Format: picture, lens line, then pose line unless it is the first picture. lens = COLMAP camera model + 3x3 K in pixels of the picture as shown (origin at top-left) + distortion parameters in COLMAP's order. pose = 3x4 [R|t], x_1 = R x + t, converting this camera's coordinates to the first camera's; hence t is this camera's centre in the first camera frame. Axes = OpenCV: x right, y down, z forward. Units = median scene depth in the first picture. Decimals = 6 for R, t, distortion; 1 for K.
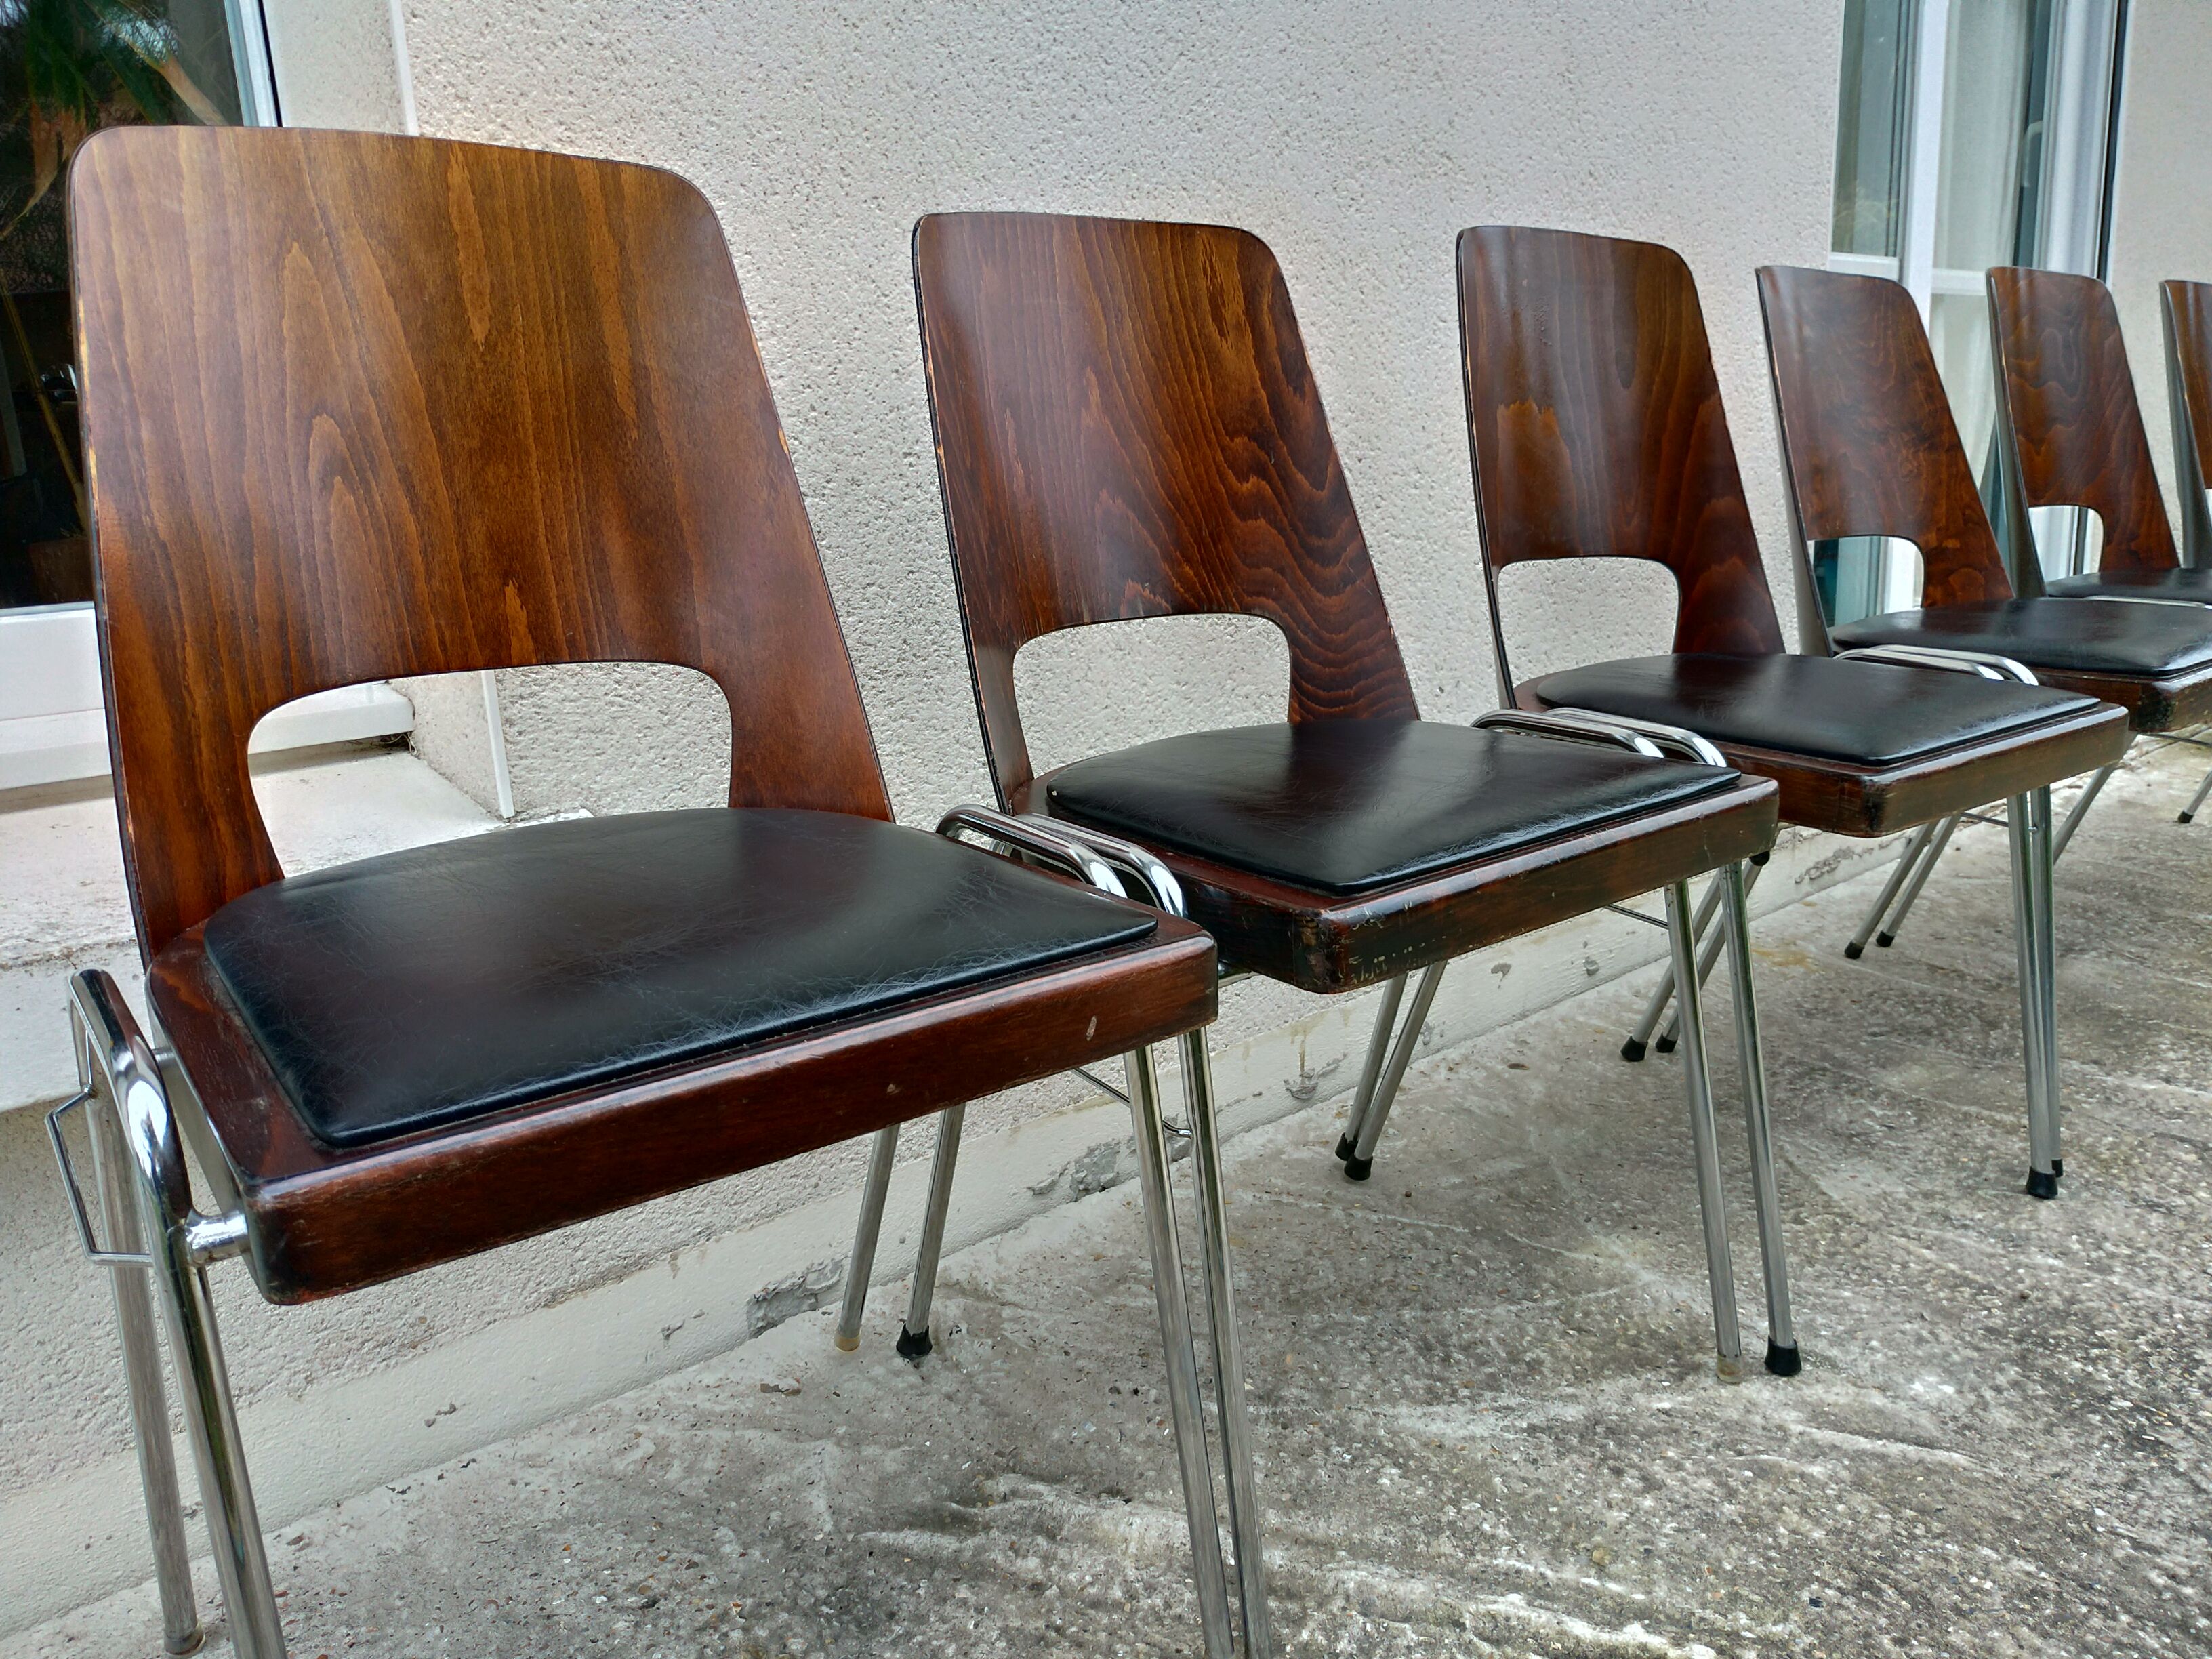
lens RADIAL K [[1576.9, 0, 1109.1], [0, 1576.9, 849.2], [0, 0, 1]] dist [0.027964, -0.054870]
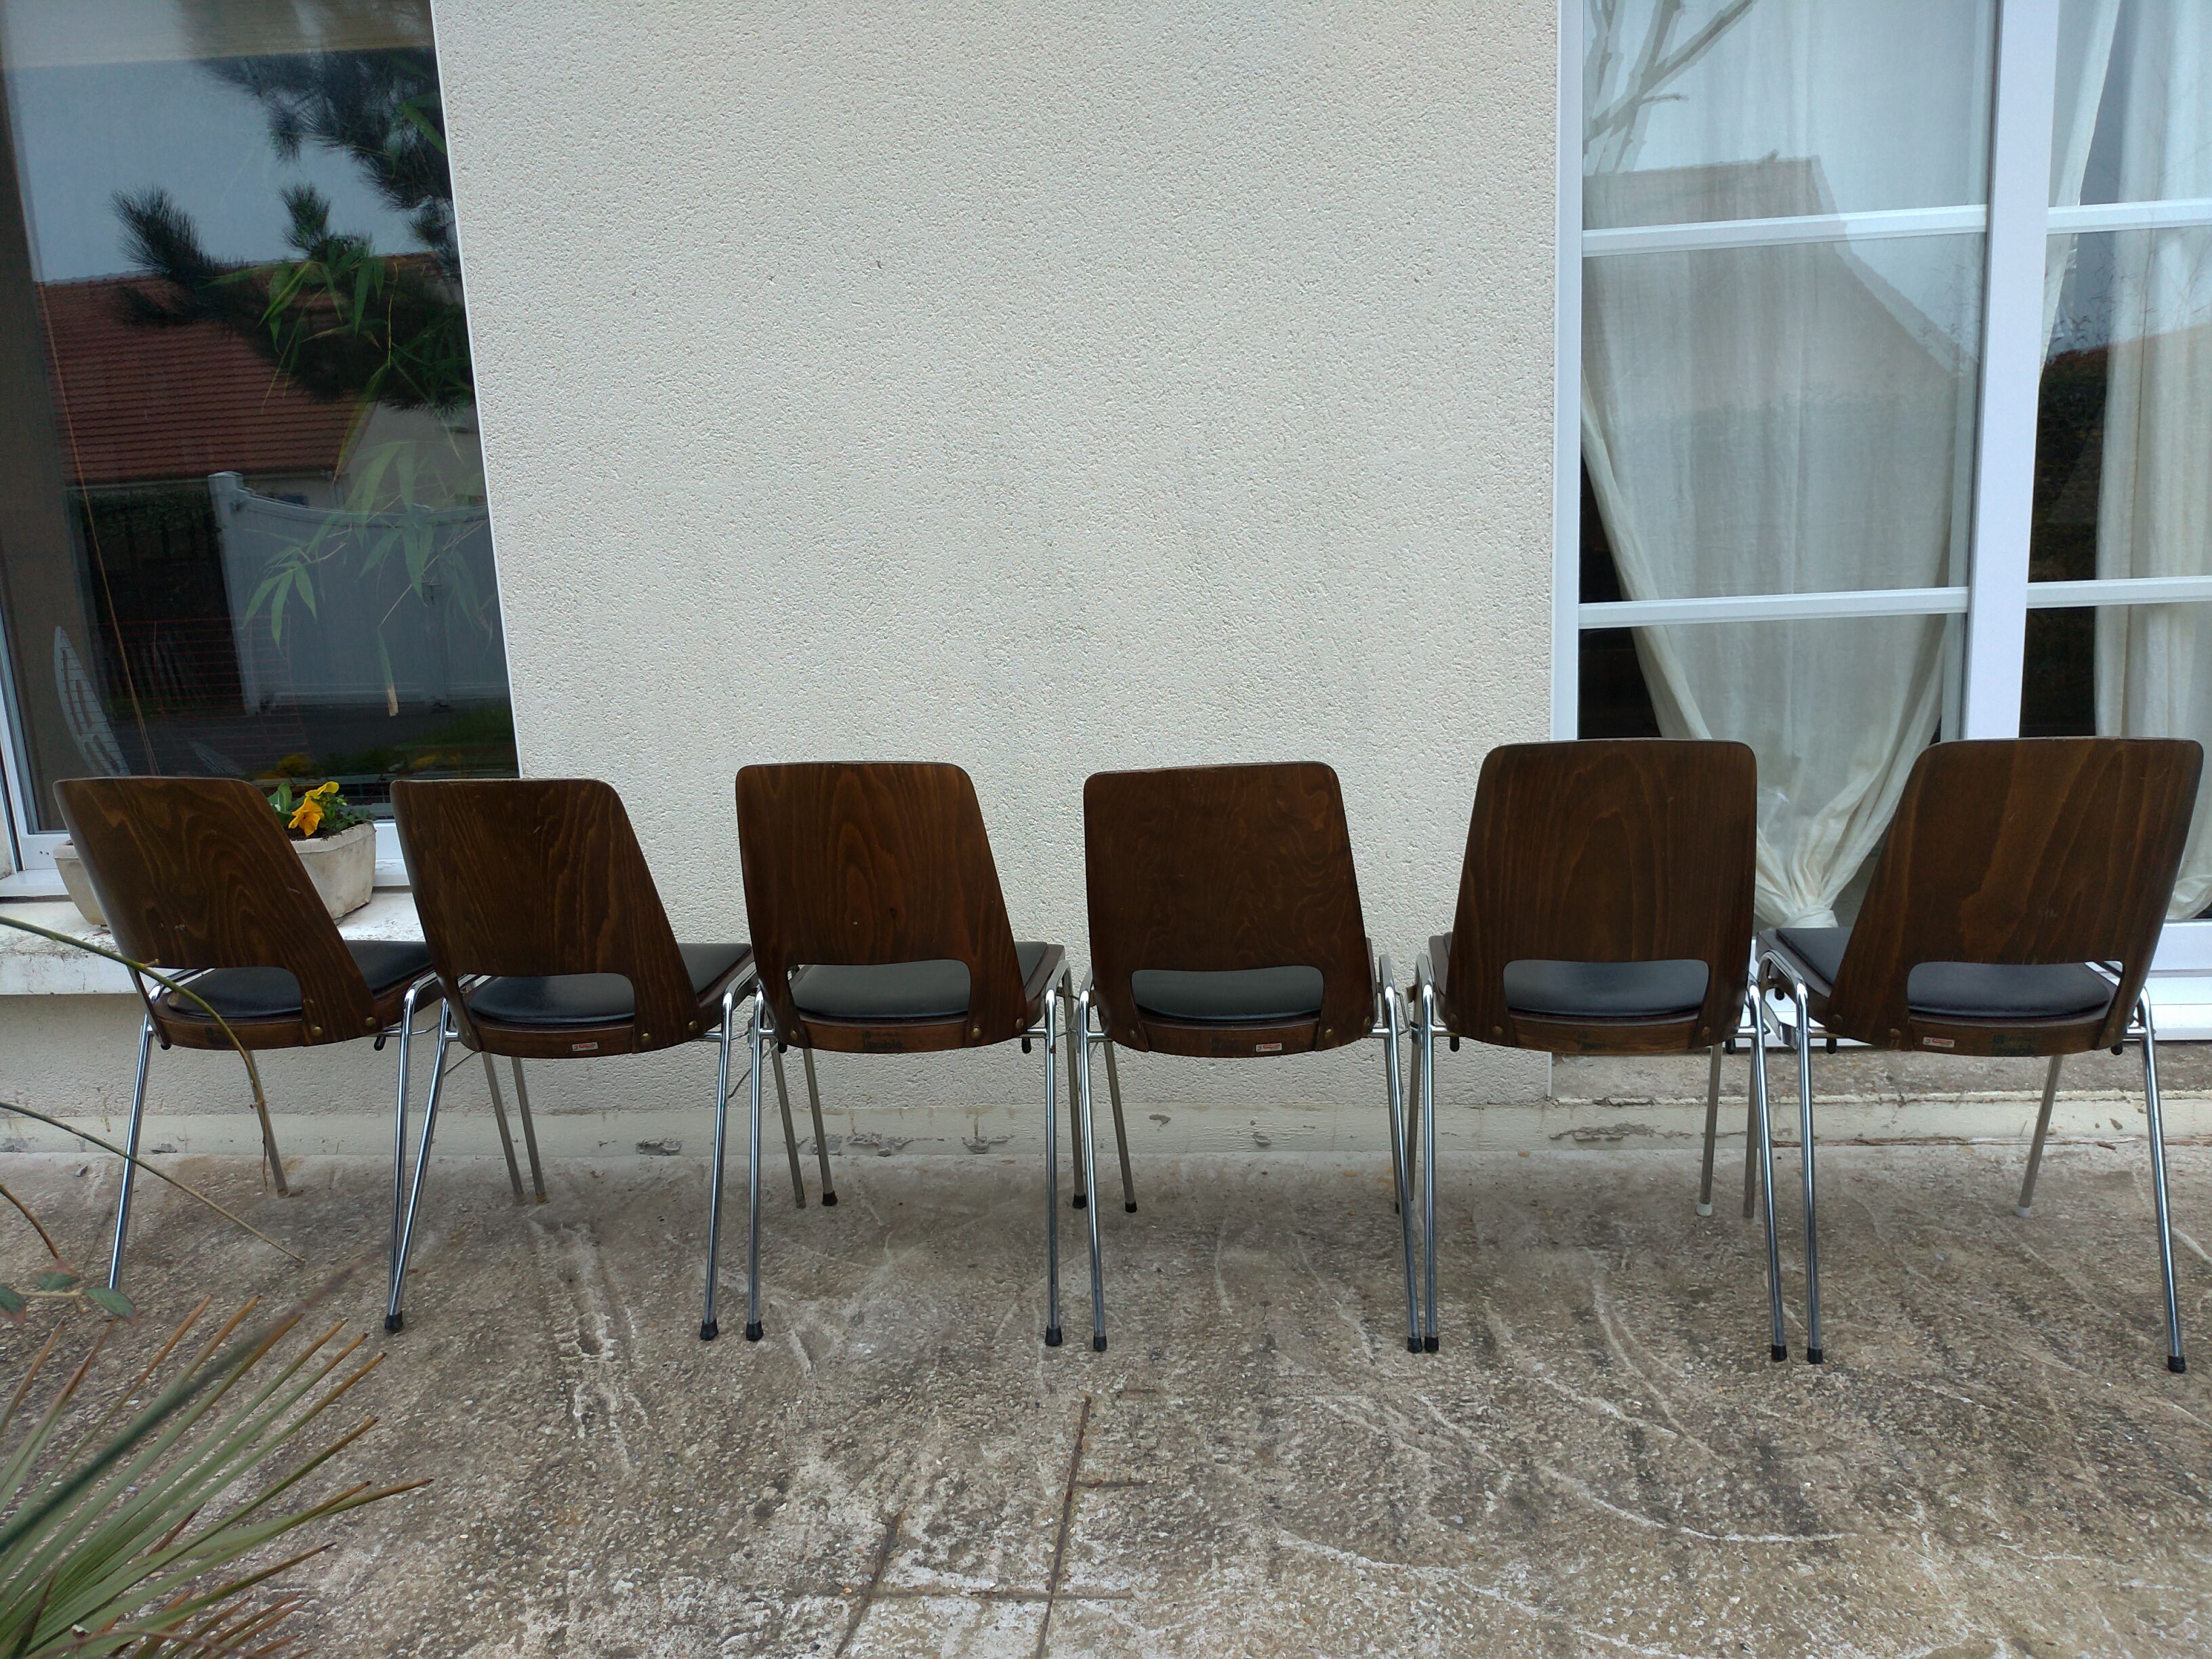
lens RADIAL K [[1517.5, 0, 1108.4], [0, 1517.5, 847.0], [0, 0, 1]] dist [-0.007031, -0.003503]
pose [[0.714017, 0.152009, -0.683427, 1.837058], [-0.158434, 0.985905, 0.053762, -0.397364], [0.681967, 0.069891, 0.728036, -0.187272]]
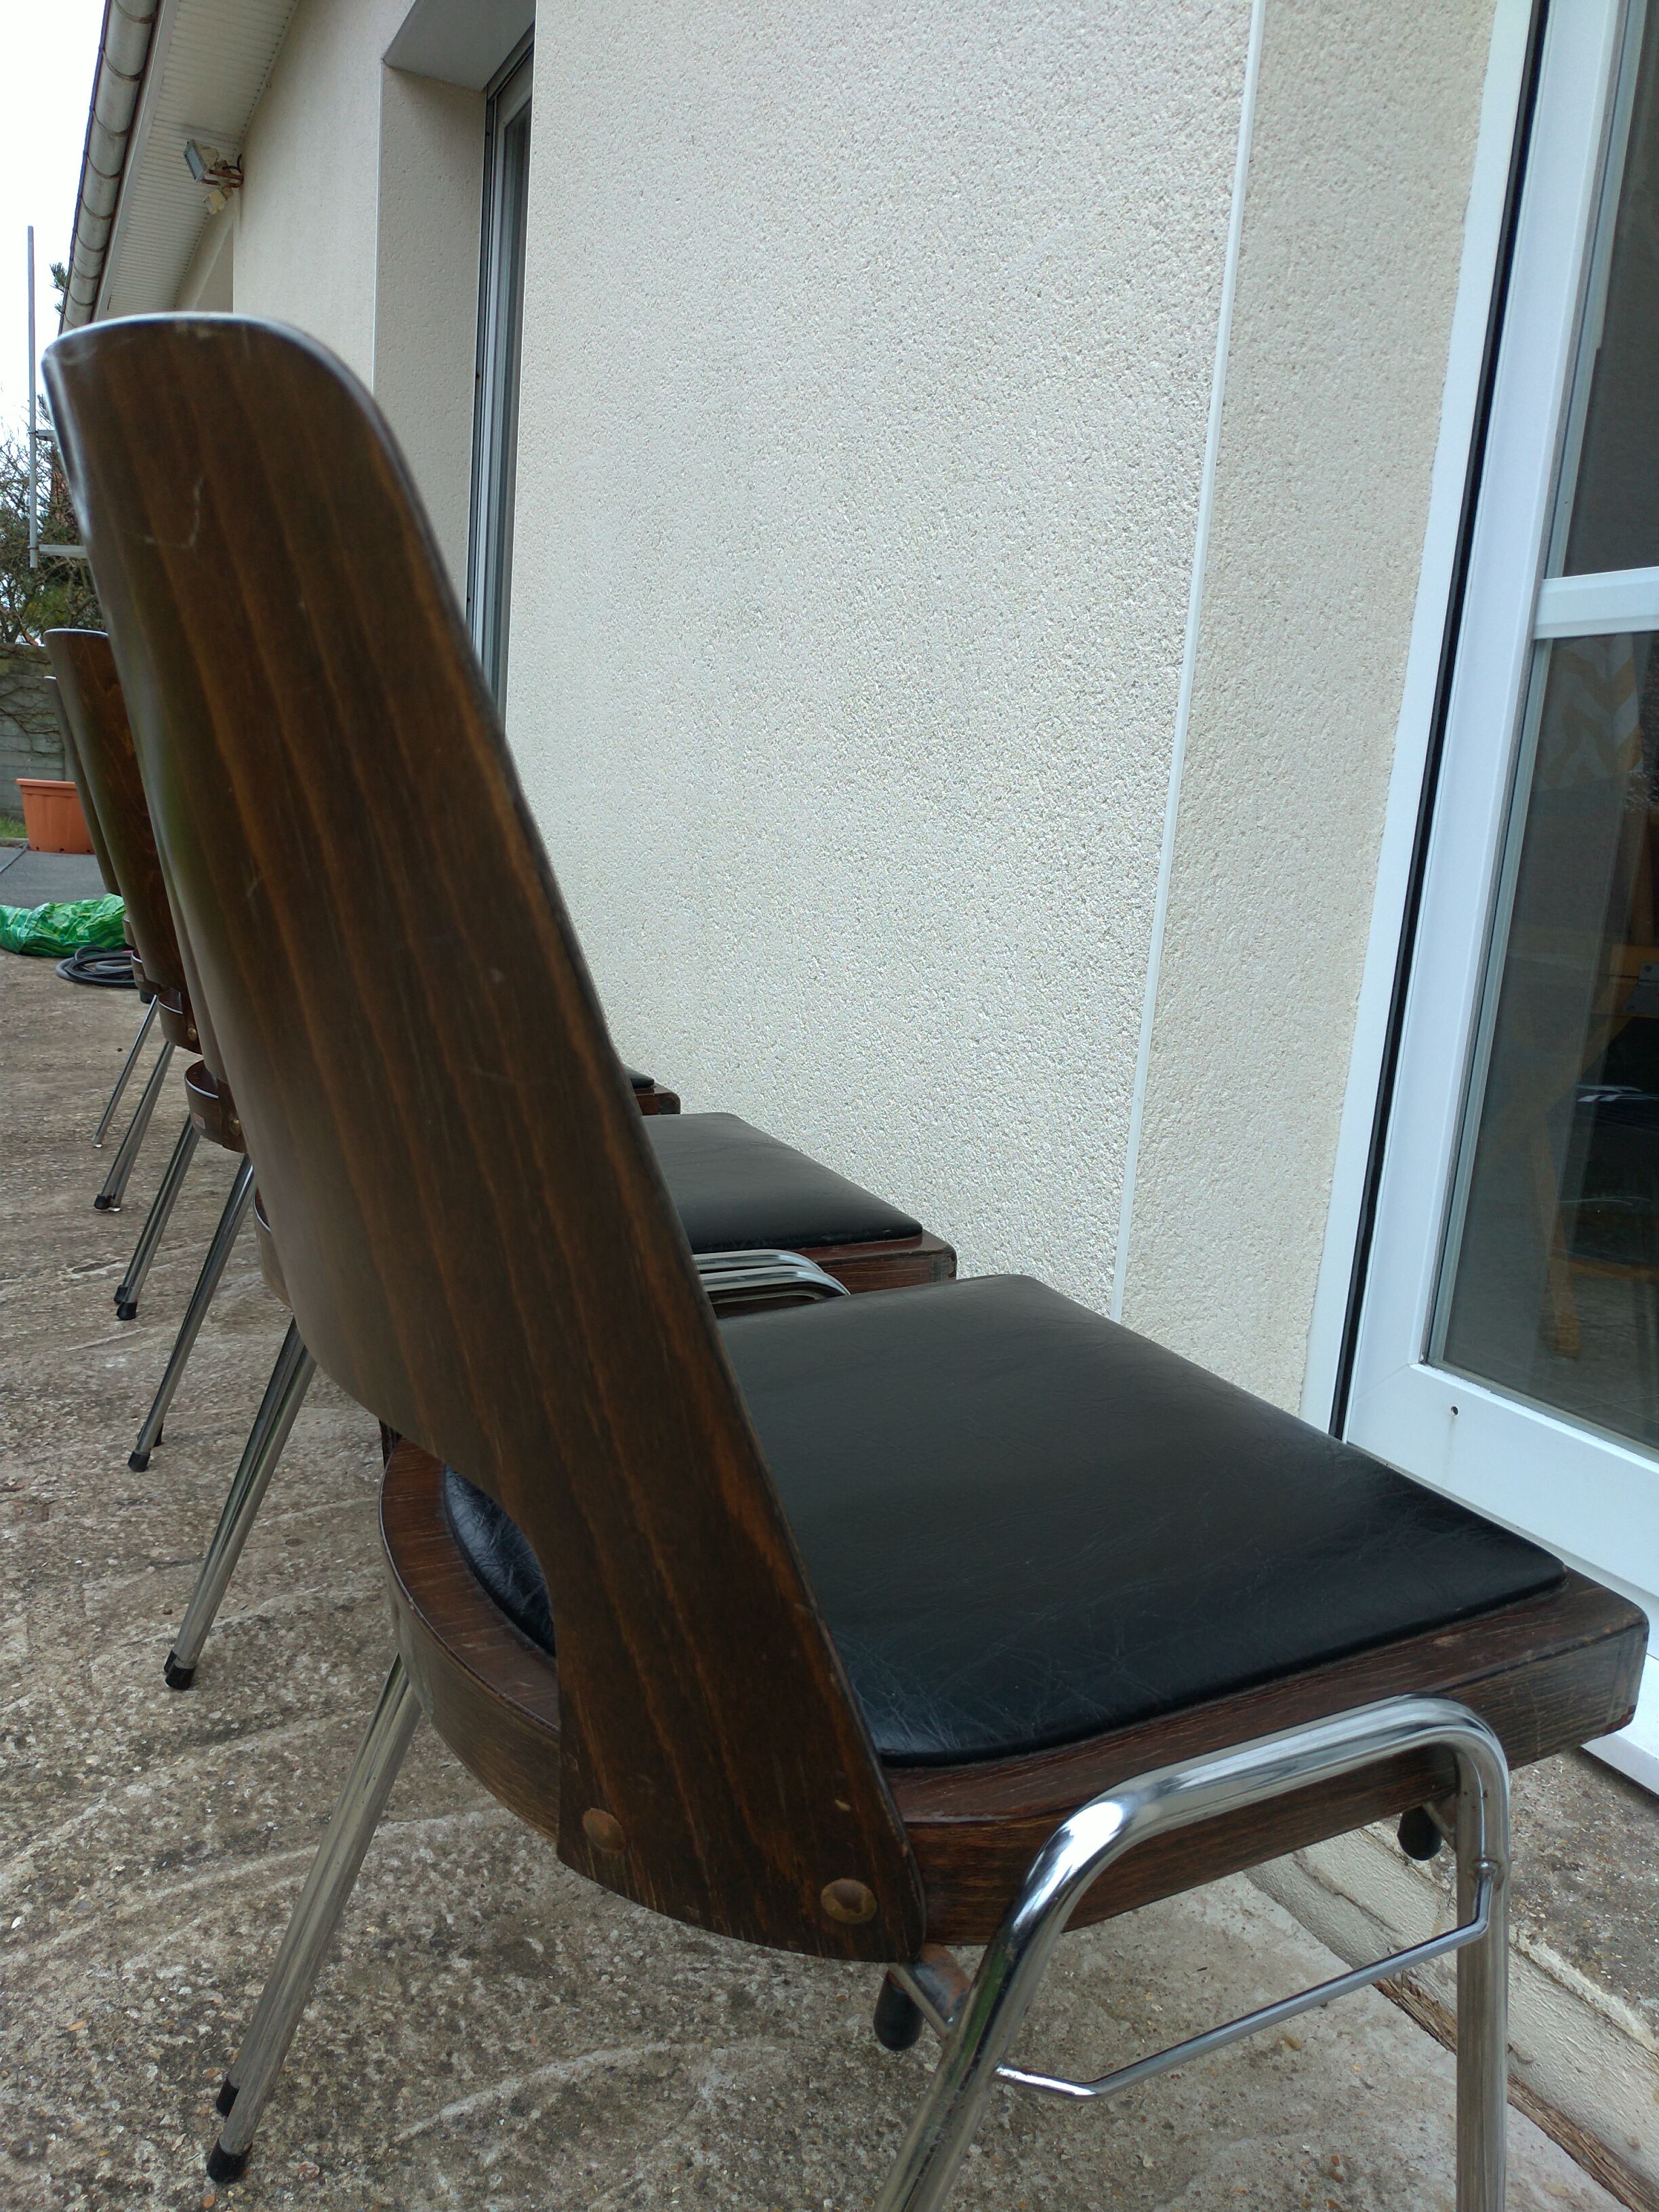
lens RADIAL K [[1586.0, 0, 833.0], [0, 1586.0, 1105.6], [0, 0, 1]] dist [-0.018591, 0.007020]
pose [[-0.184489, 0.199631, -0.962347, 1.856817], [-0.317690, 0.914478, 0.250604, -0.550018], [0.930074, 0.351962, -0.105290, 1.748084]]
